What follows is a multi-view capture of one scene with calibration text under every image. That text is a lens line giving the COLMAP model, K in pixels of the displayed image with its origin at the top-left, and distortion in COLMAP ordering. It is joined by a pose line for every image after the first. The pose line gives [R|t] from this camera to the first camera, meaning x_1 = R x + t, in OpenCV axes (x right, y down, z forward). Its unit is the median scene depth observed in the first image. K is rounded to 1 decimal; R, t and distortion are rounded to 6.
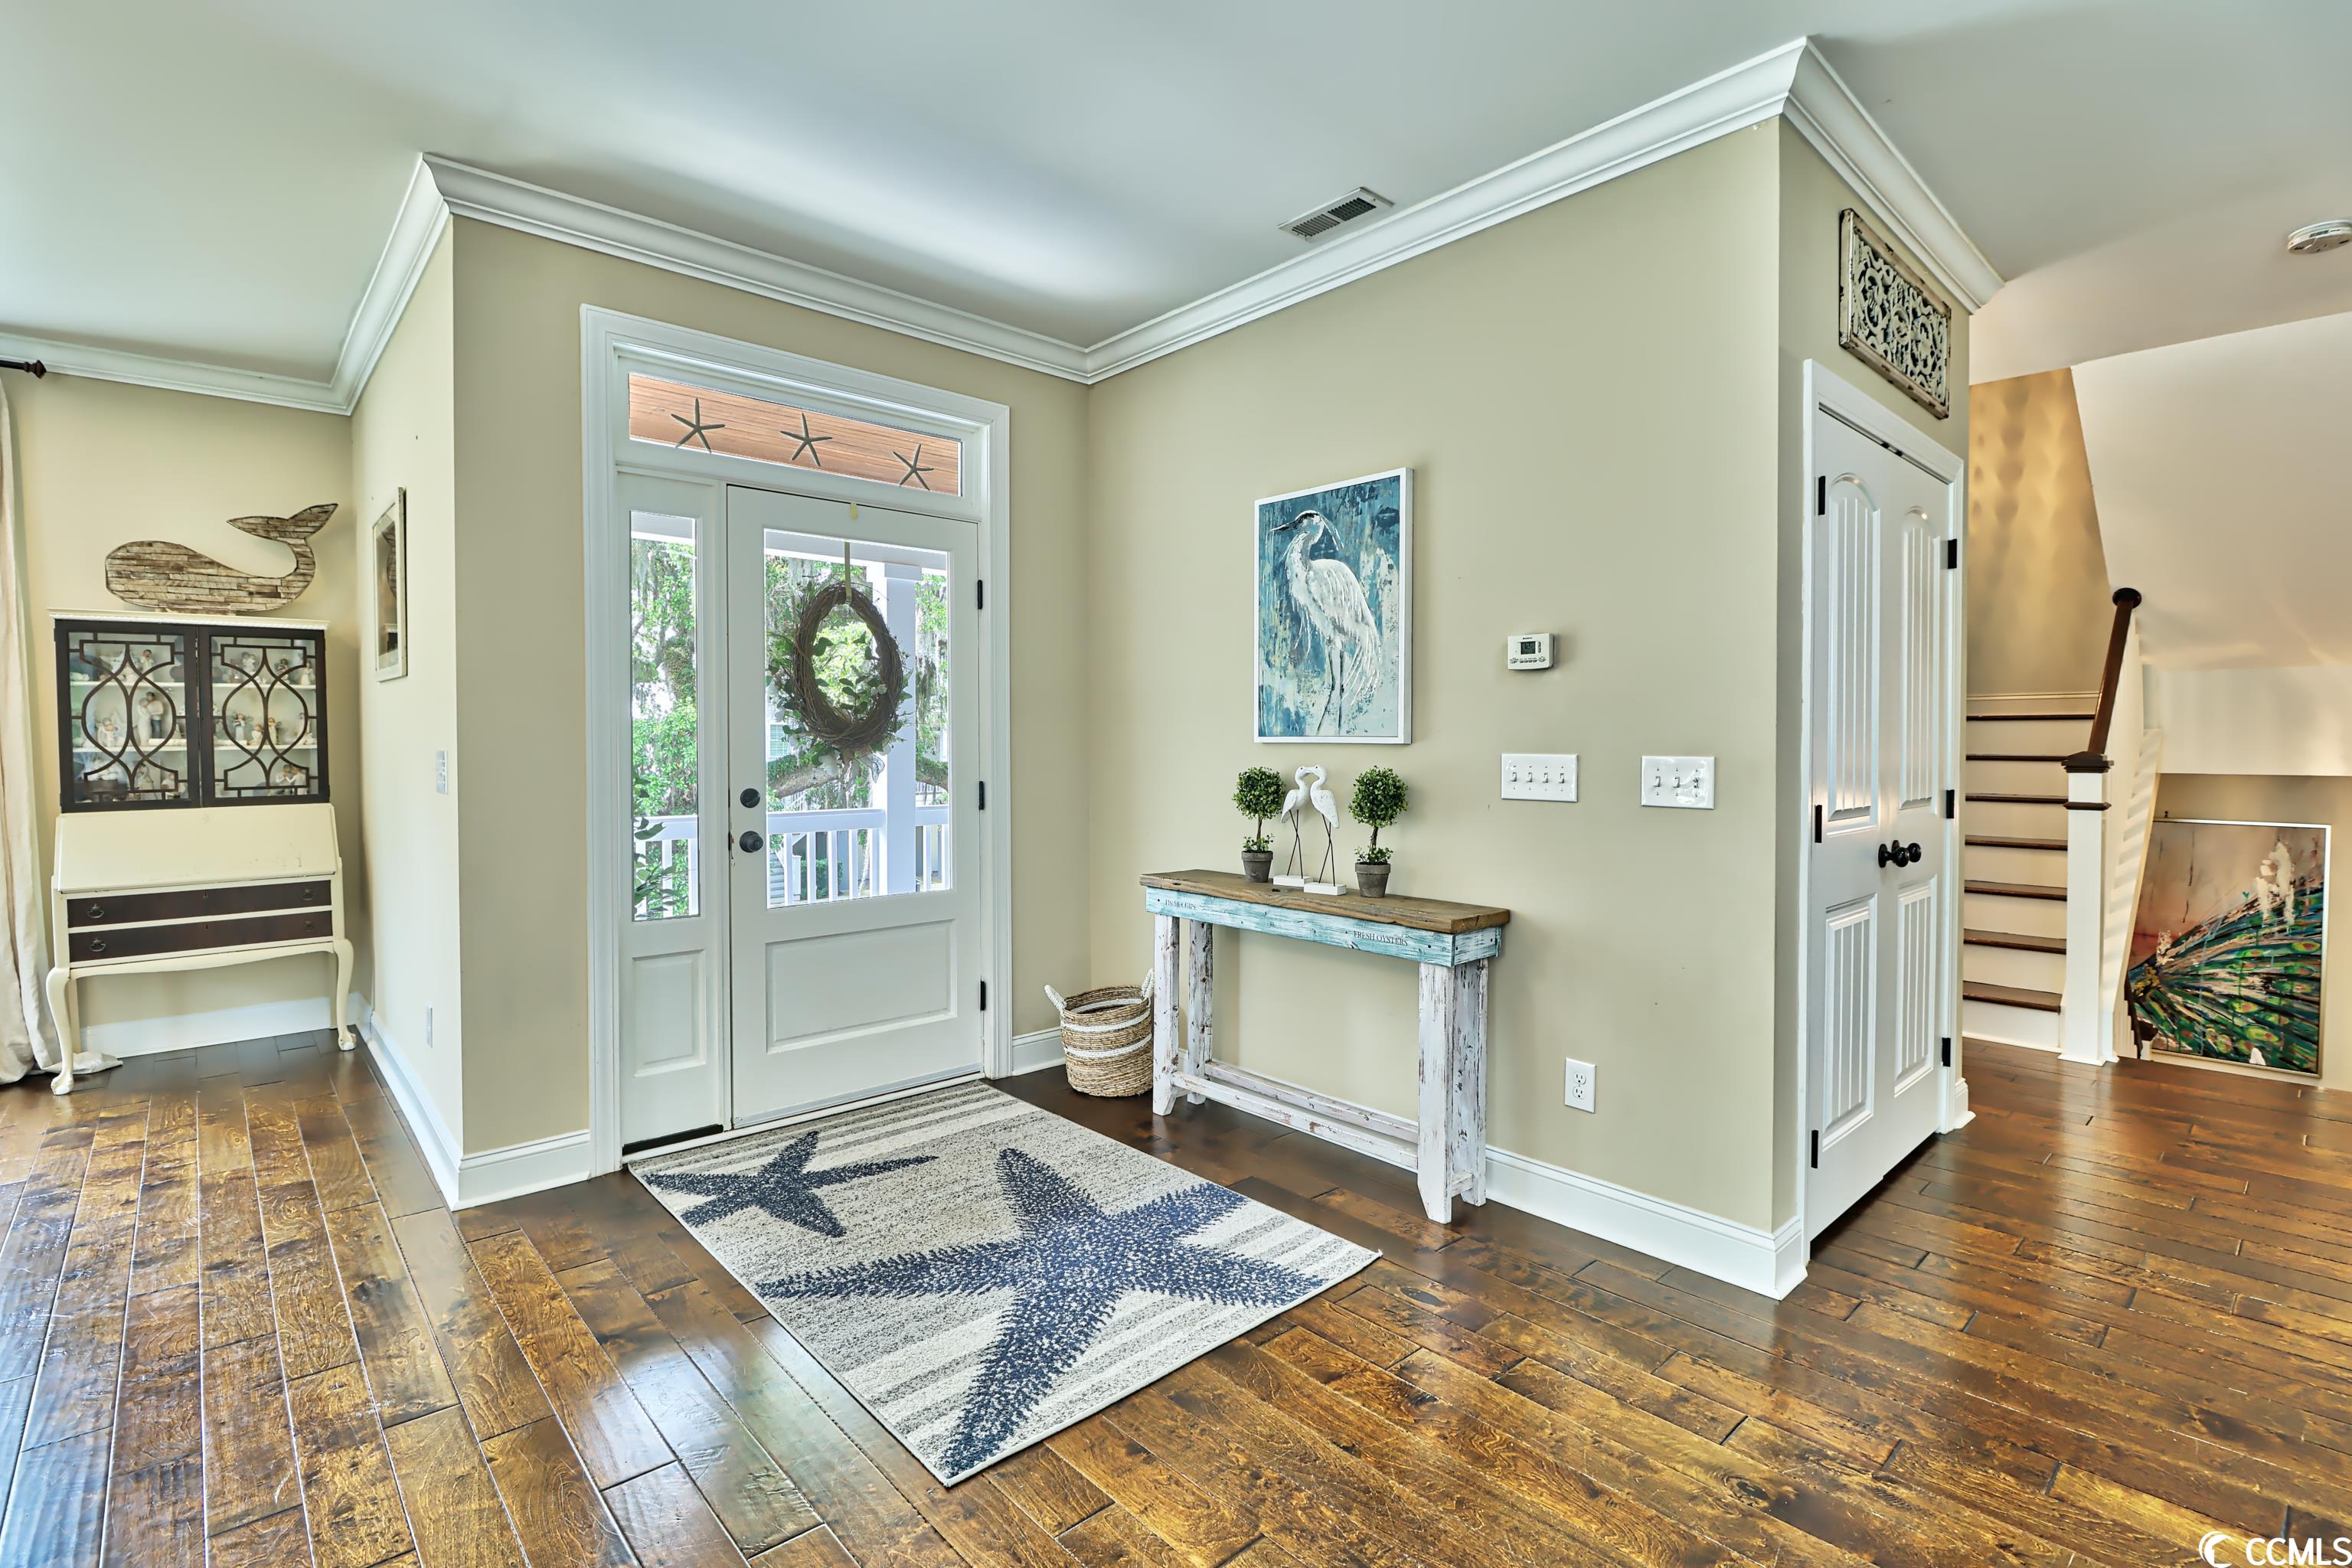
lens RADIAL K [[1091.9, 0, 1158.3], [0, 1091.9, 762.1], [0, 0, 1]] dist [-0.003293, -0.011102]
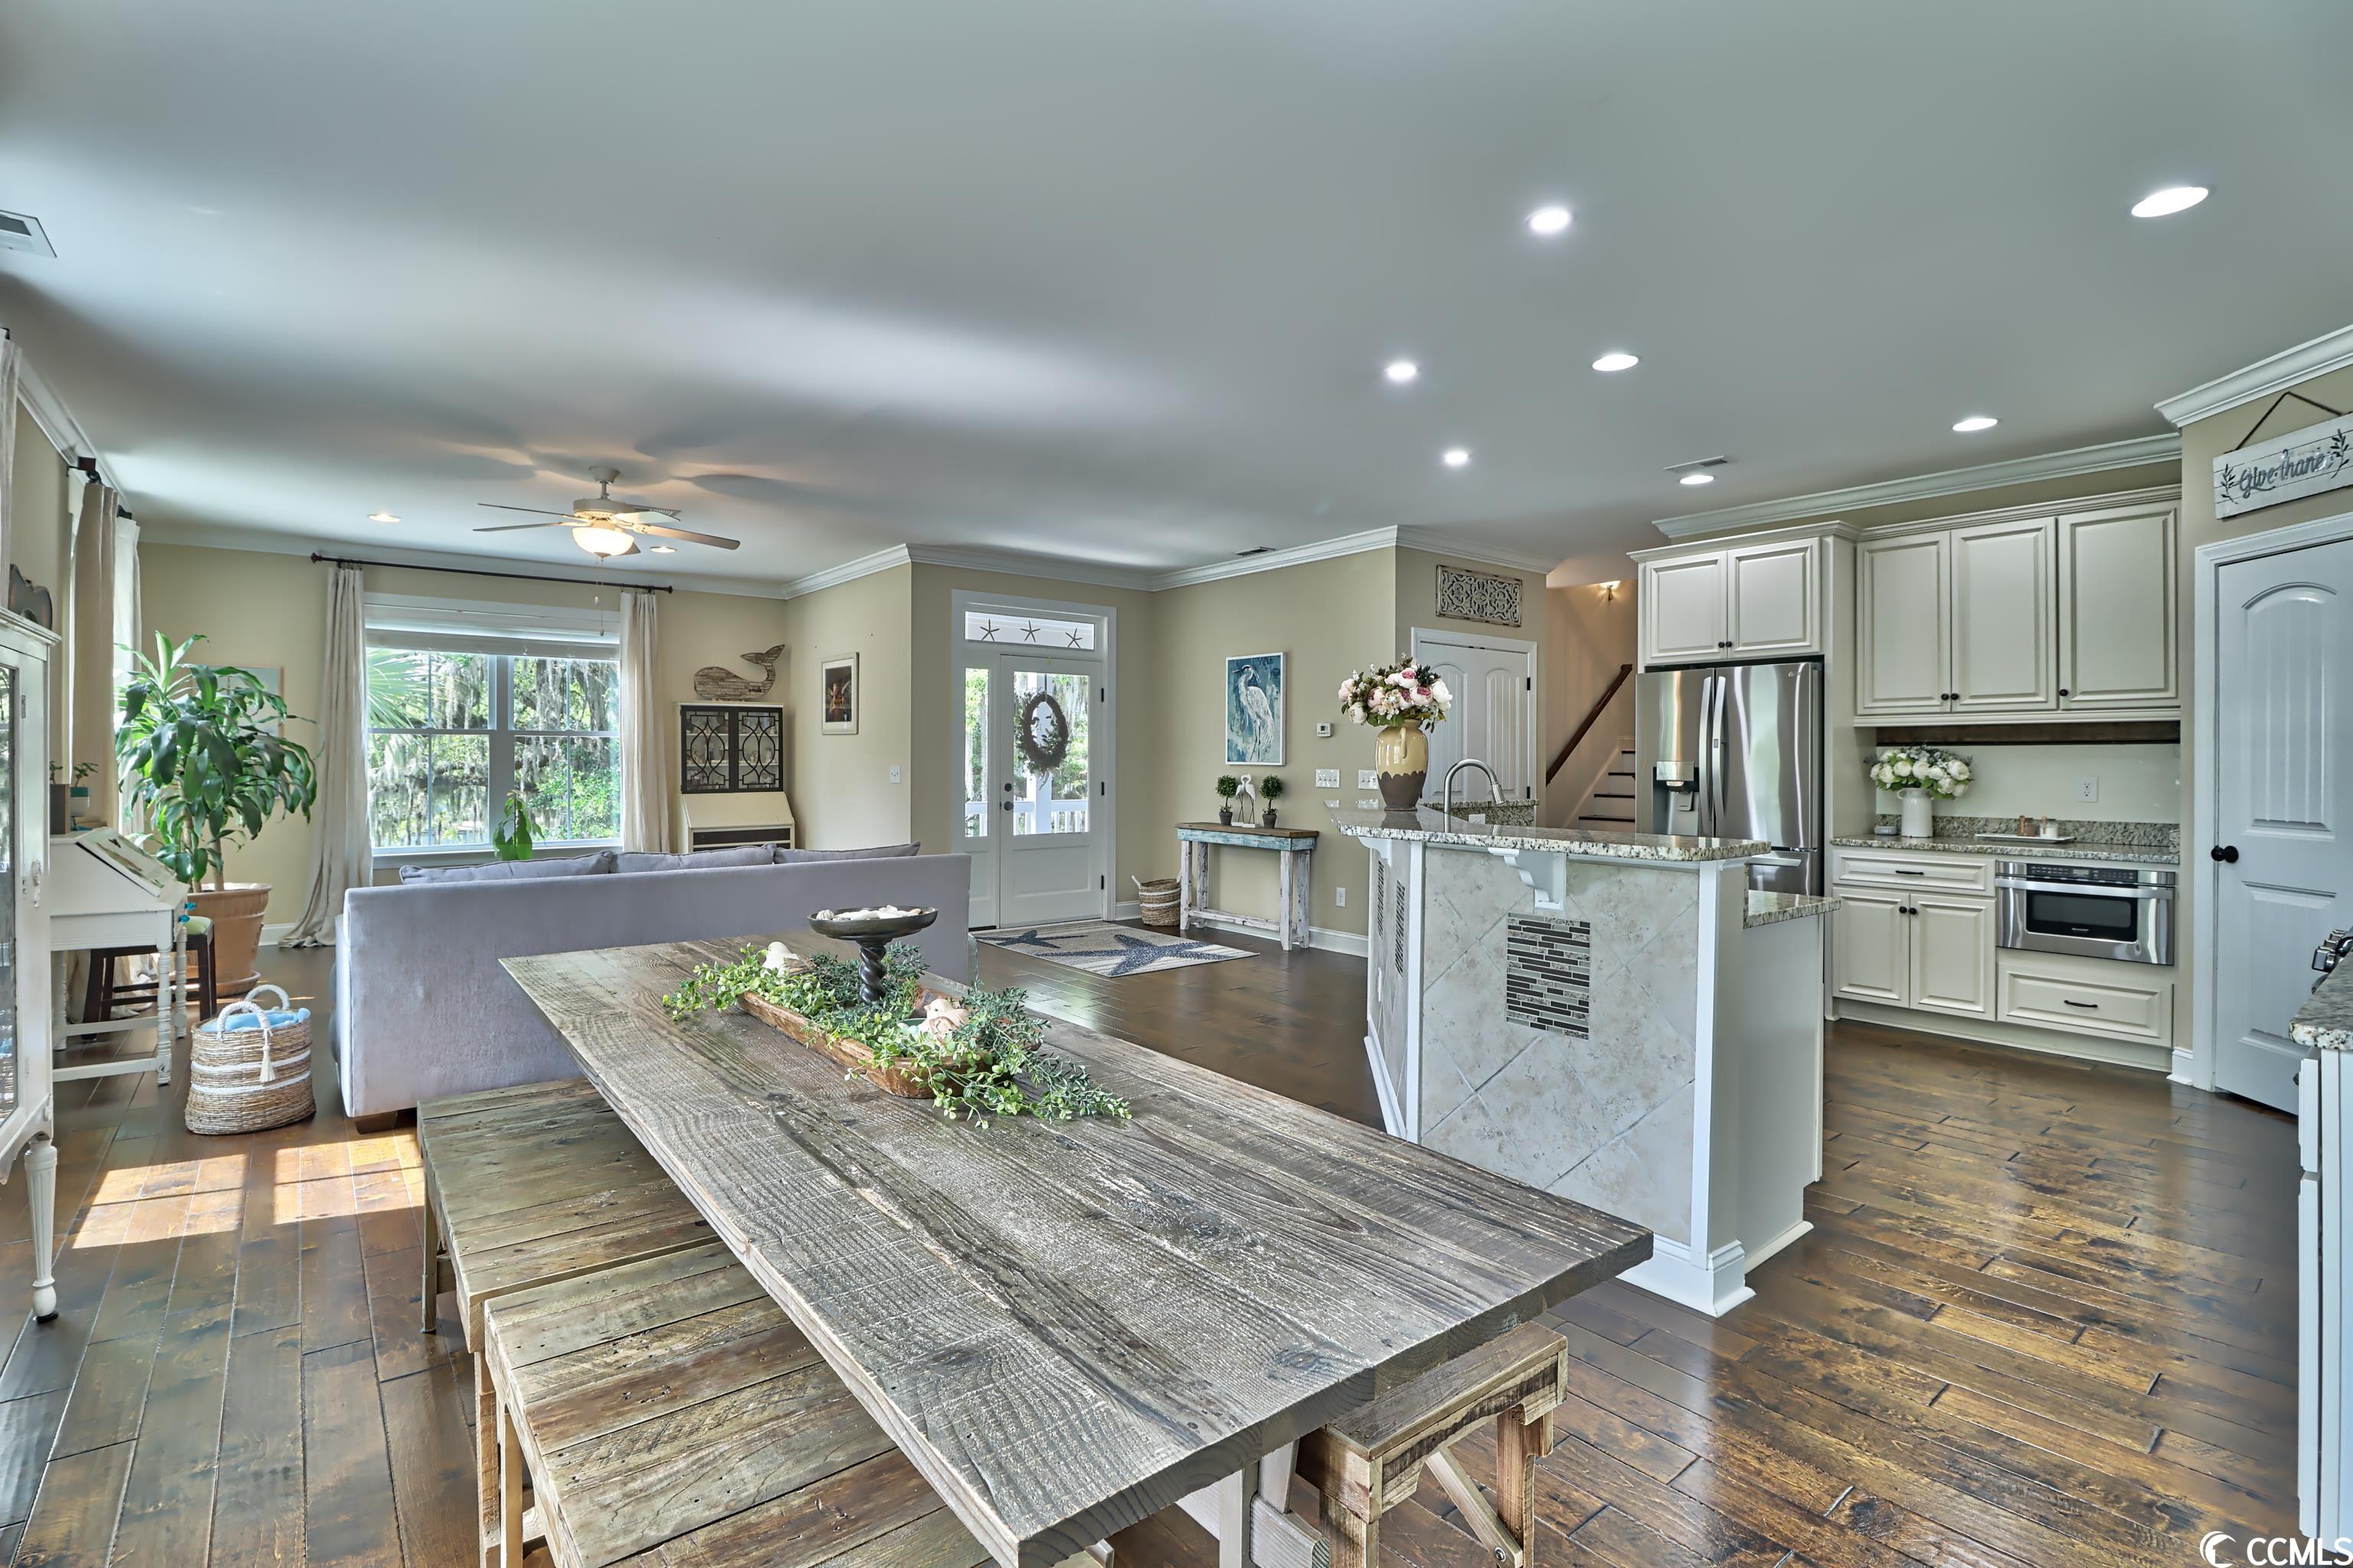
lens RADIAL K [[1092.4, 0, 1158.4], [0, 1092.4, 760.2], [0, 0, 1]] dist [-0.003293, -0.011102]
pose [[0.998351, 0.004199, -0.057251, 0.077461], [-0.005347, 0.999787, -0.019919, 0.018939], [0.057155, 0.020193, 0.998161, -1.248344]]
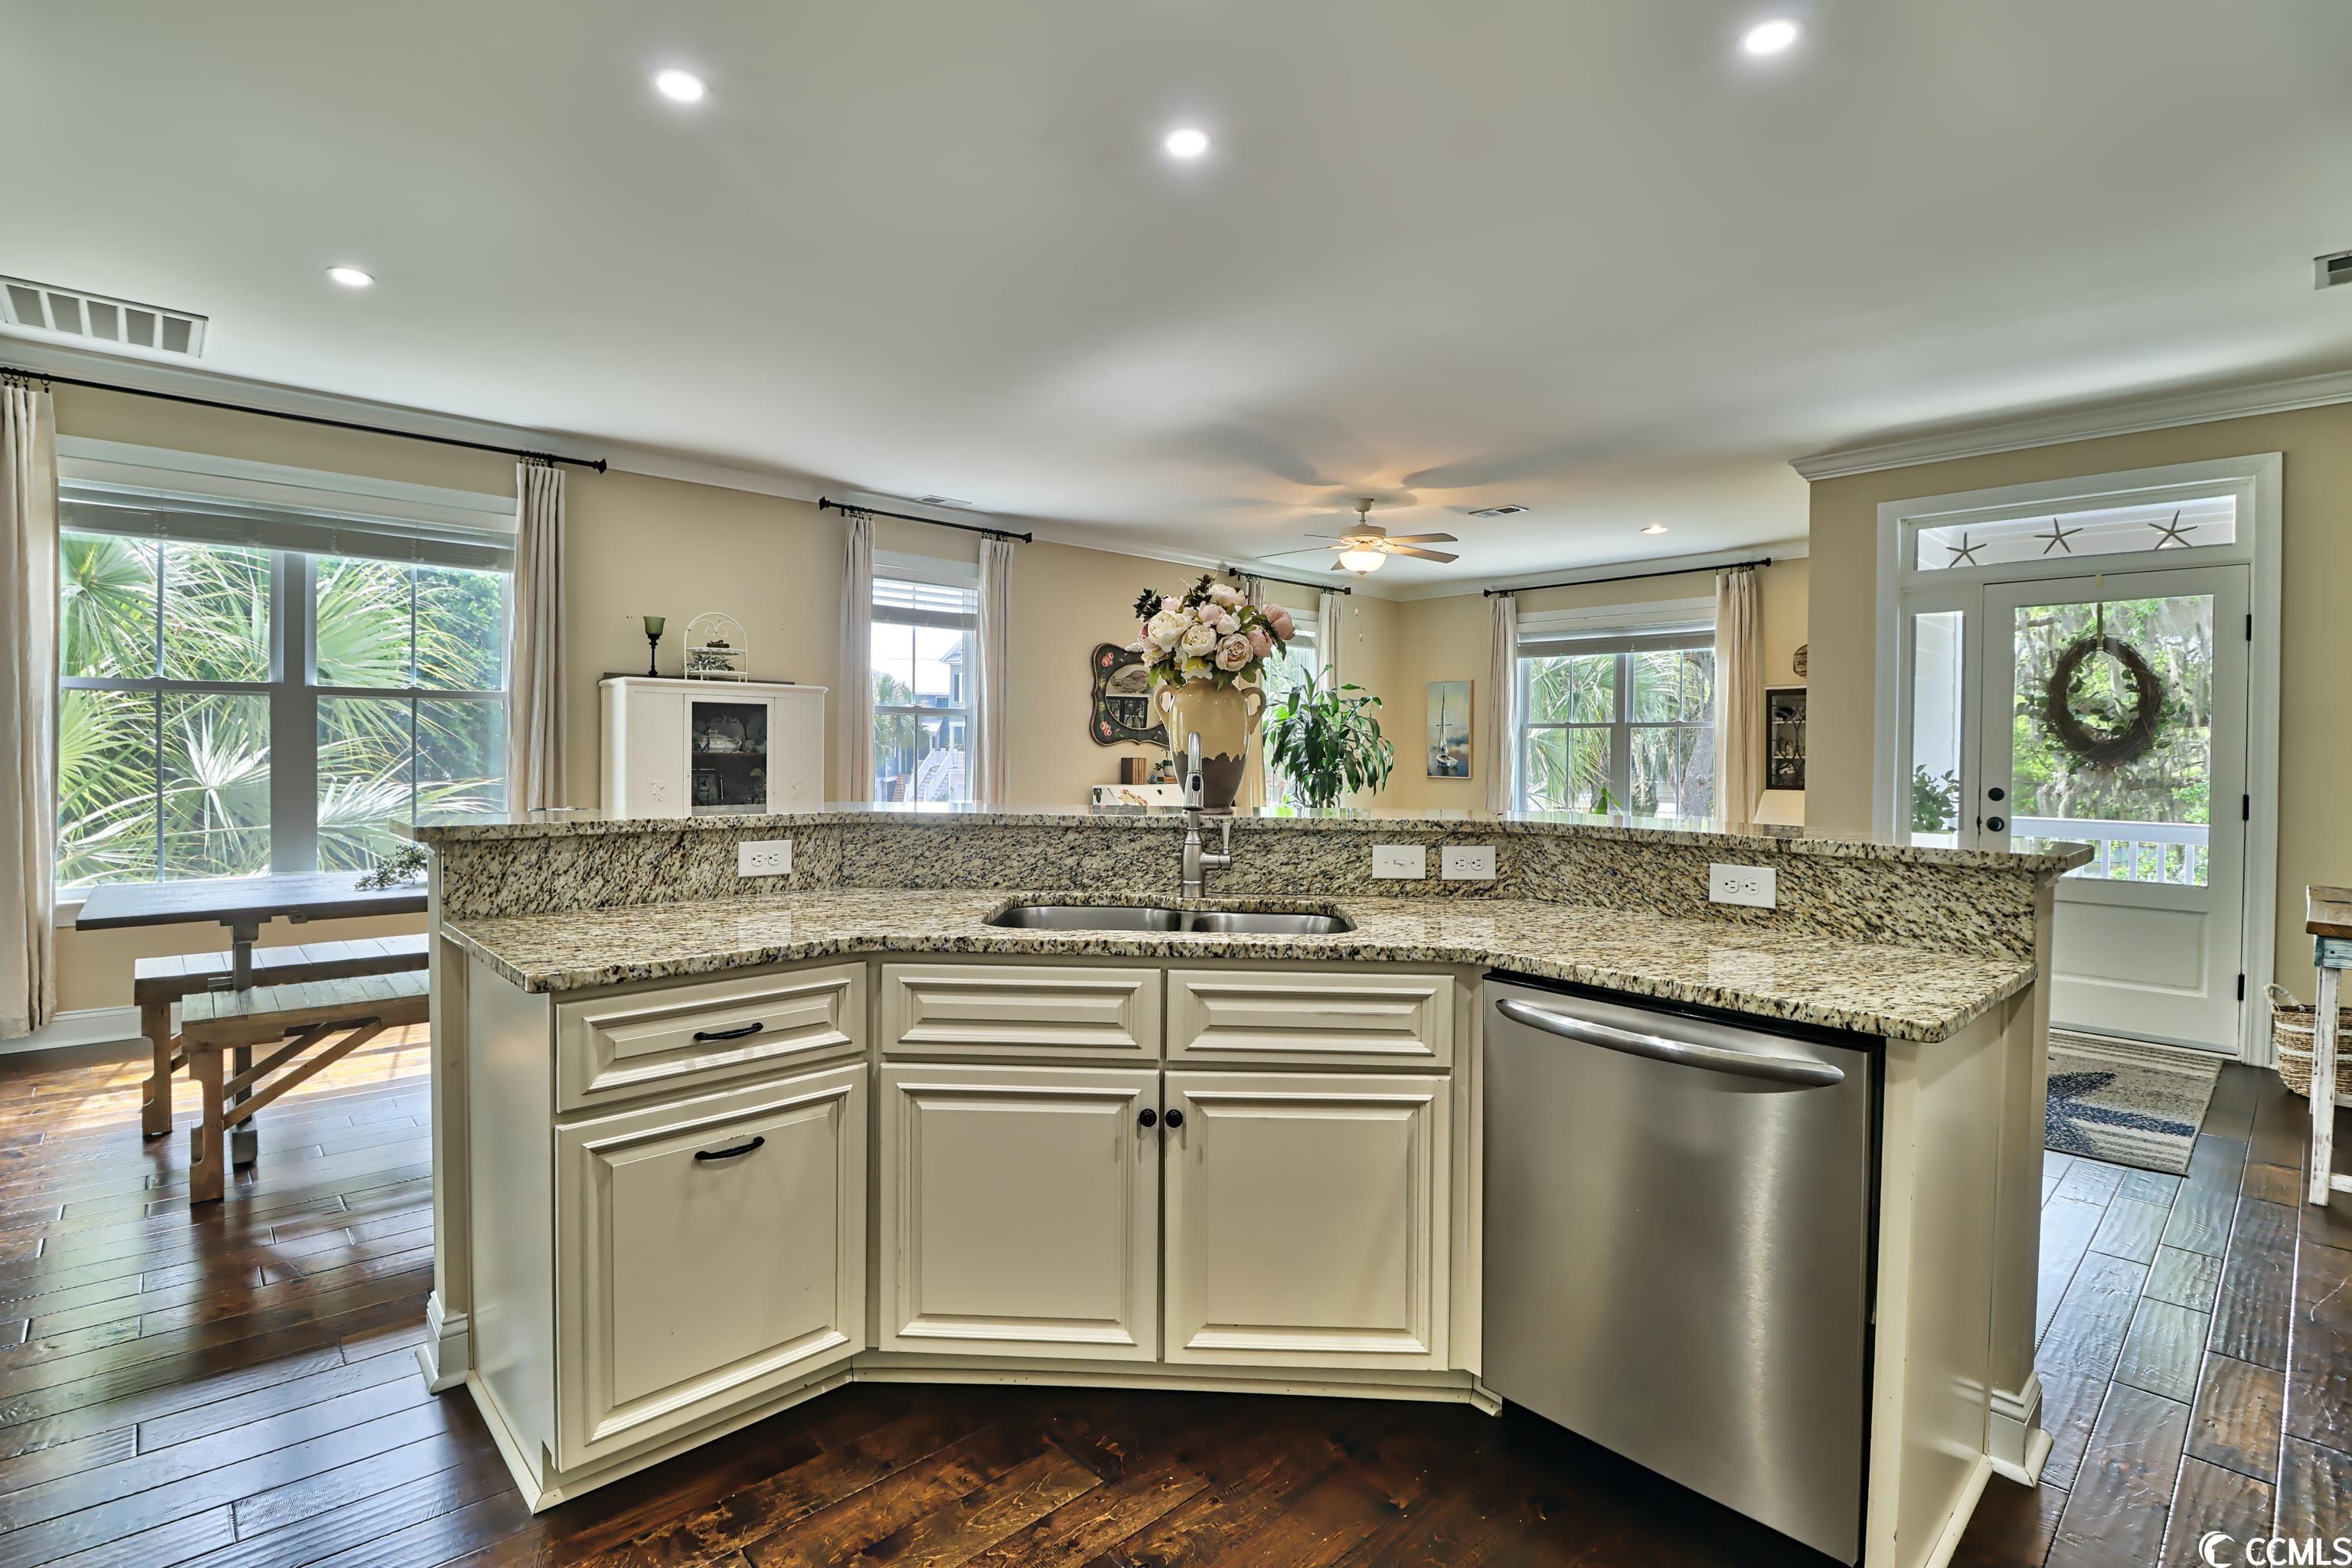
lens RADIAL K [[1091.9, 0, 1167.2], [0, 1091.9, 754.4], [0, 0, 1]] dist [-0.003293, -0.011102]
pose [[0.019610, 0.008488, -0.999772, 1.005608], [-0.030975, 0.999489, 0.007878, 0.002472], [0.999328, 0.030814, 0.019862, -0.135849]]
